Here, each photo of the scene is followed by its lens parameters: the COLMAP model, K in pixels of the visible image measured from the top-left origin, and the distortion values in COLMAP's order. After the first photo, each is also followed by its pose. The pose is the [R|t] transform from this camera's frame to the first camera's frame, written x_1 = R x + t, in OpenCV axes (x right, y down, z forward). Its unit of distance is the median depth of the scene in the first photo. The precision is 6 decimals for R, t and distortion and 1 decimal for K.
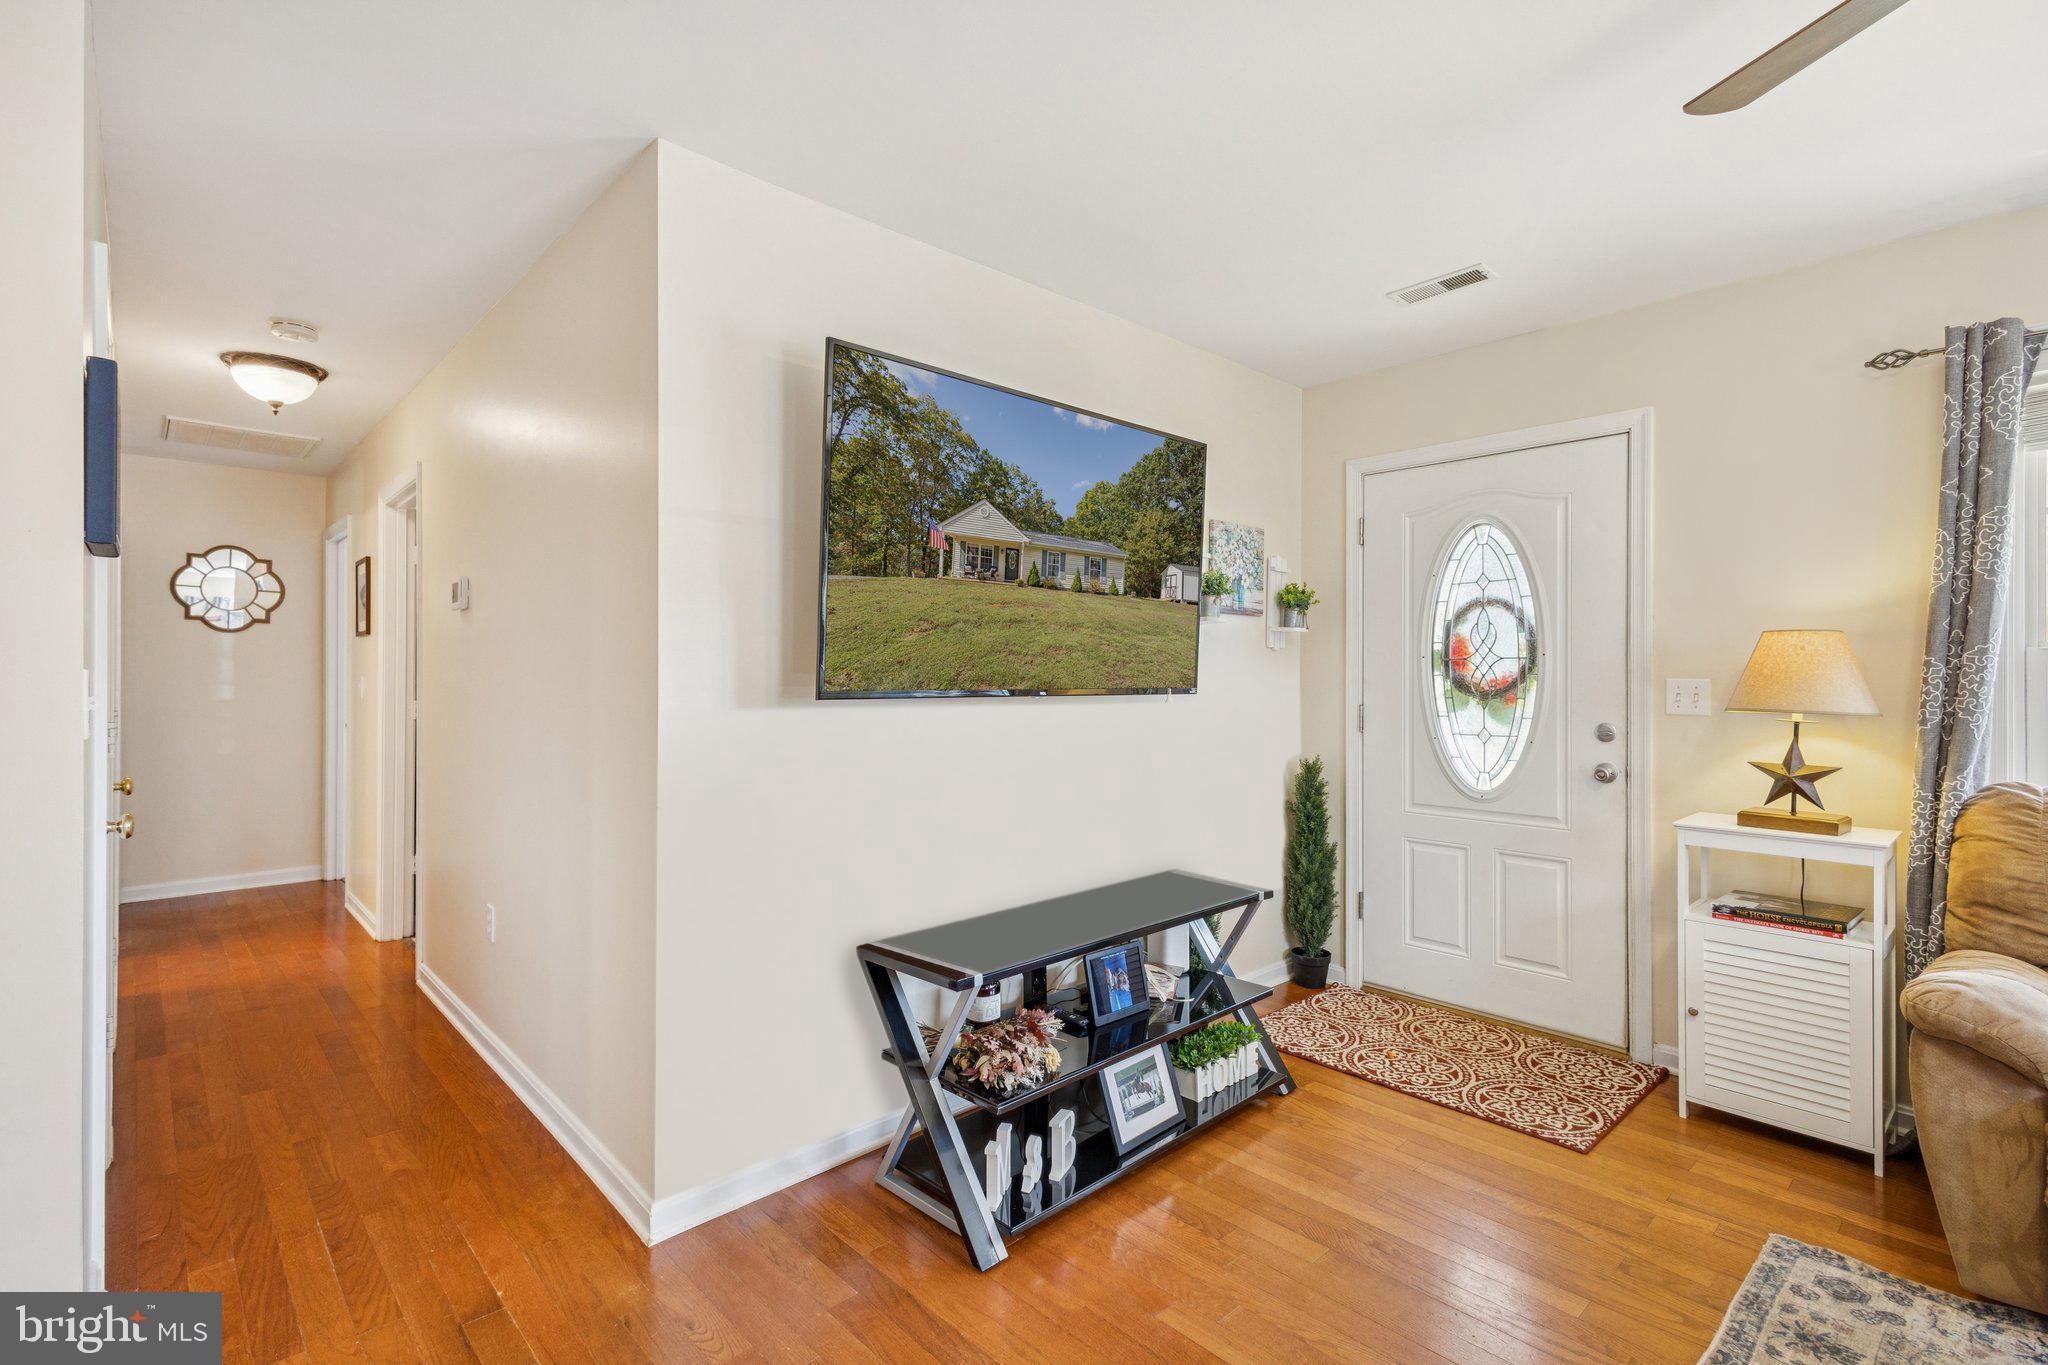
lens RADIAL K [[938.1, 0, 1024.0], [0, 938.1, 682.5], [0, 0, 1]] dist [-0.000116, -0.000259]
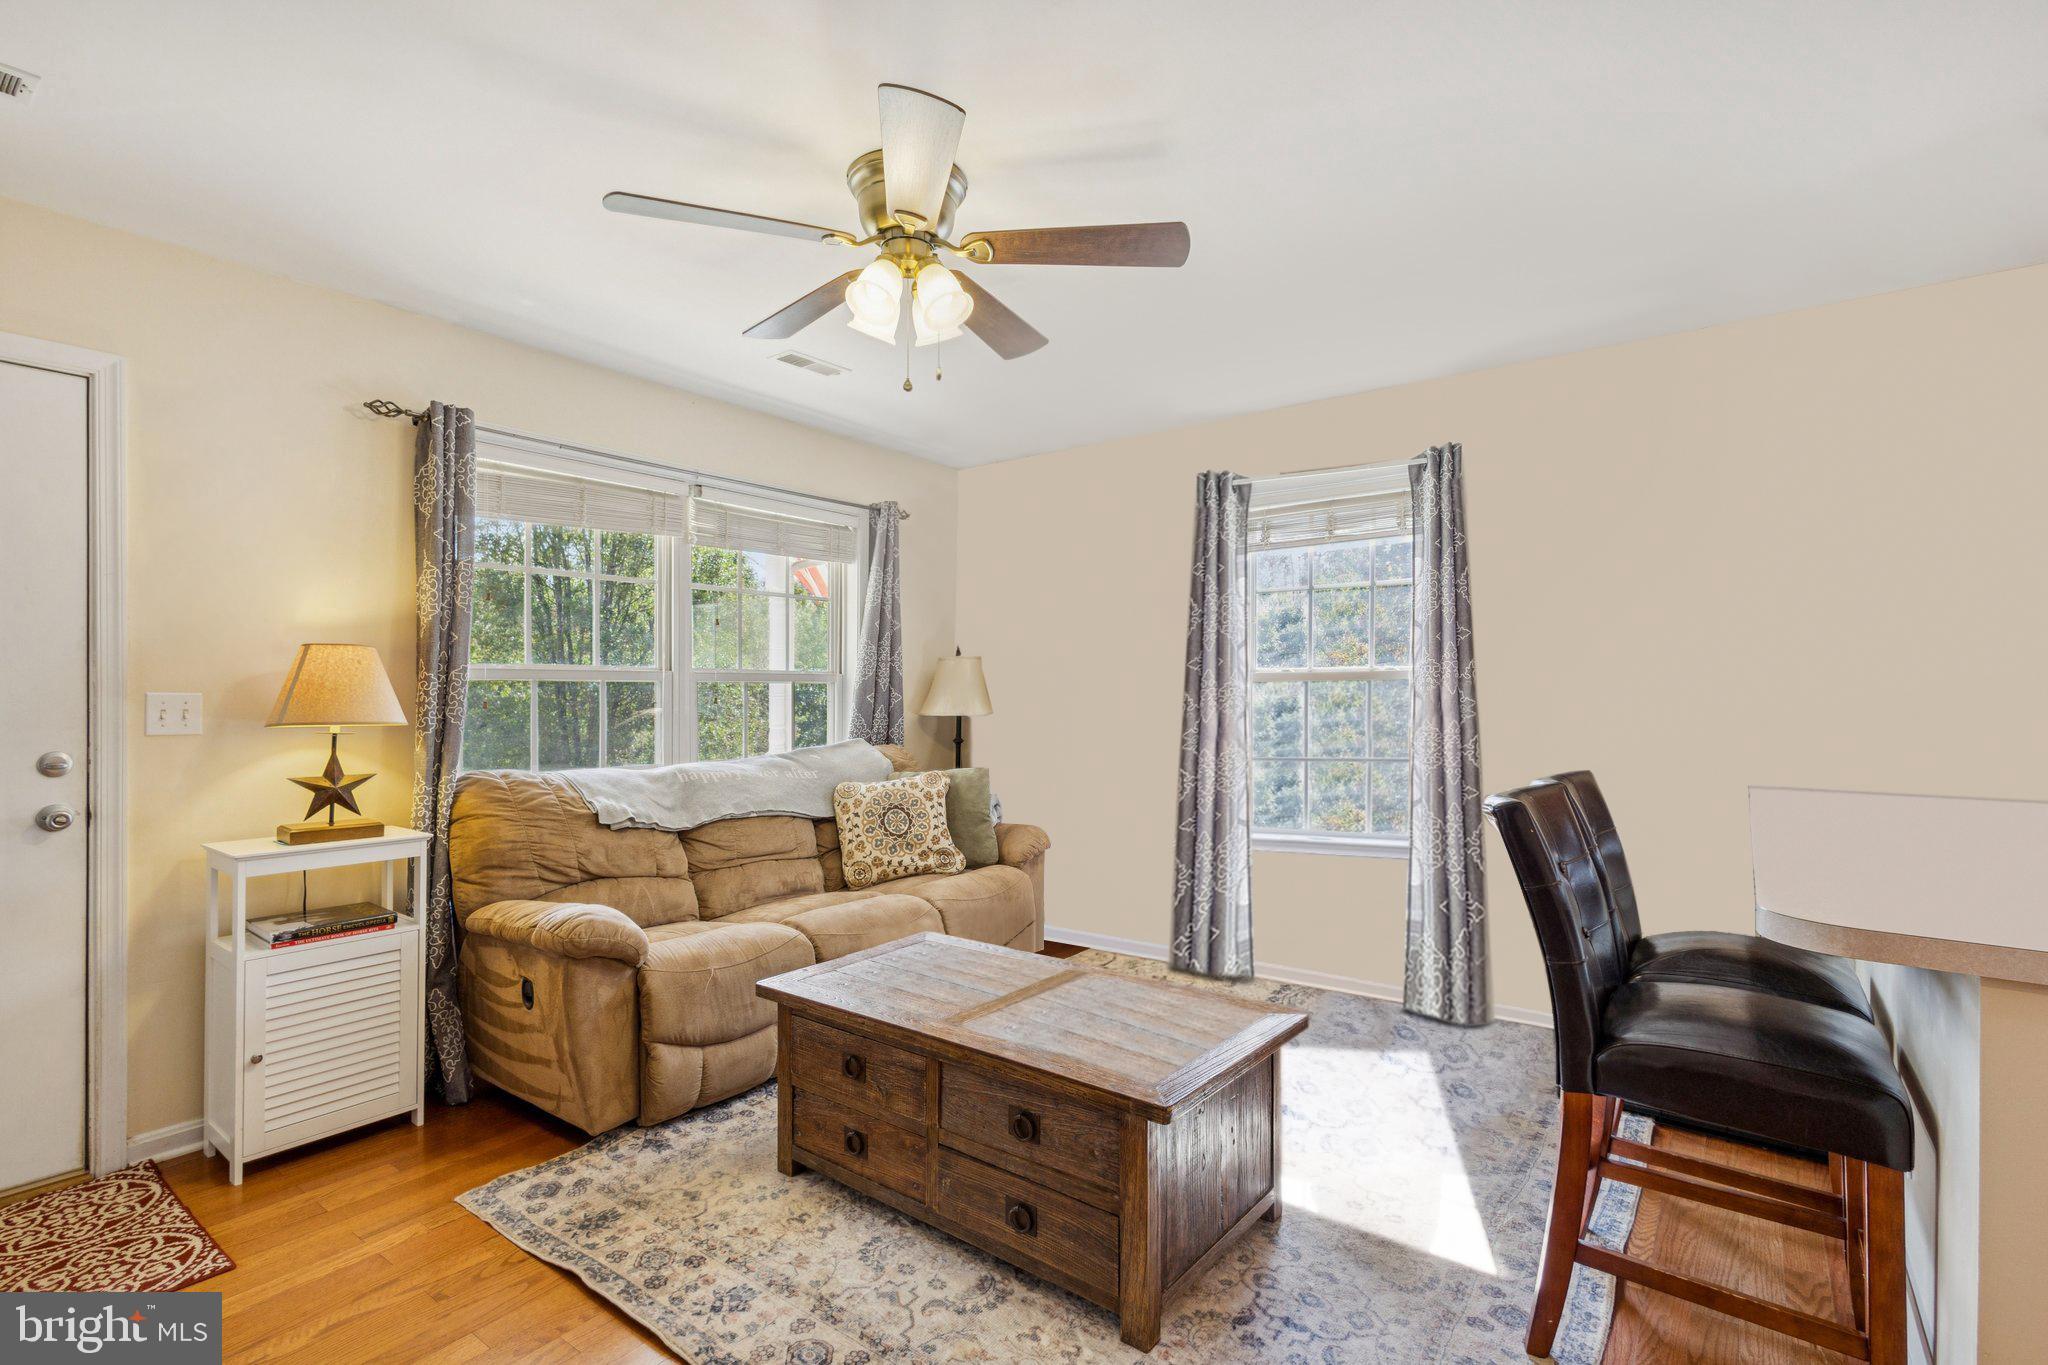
lens RADIAL K [[961.9, 0, 1027.6], [0, 961.9, 695.3], [0, 0, 1]] dist [-0.000129, 0.000016]
pose [[-0.196050, -0.005144, 0.980580, -0.357003], [0.009189, 0.999933, 0.007083, -0.000646], [-0.980551, 0.010399, -0.195989, 0.464589]]
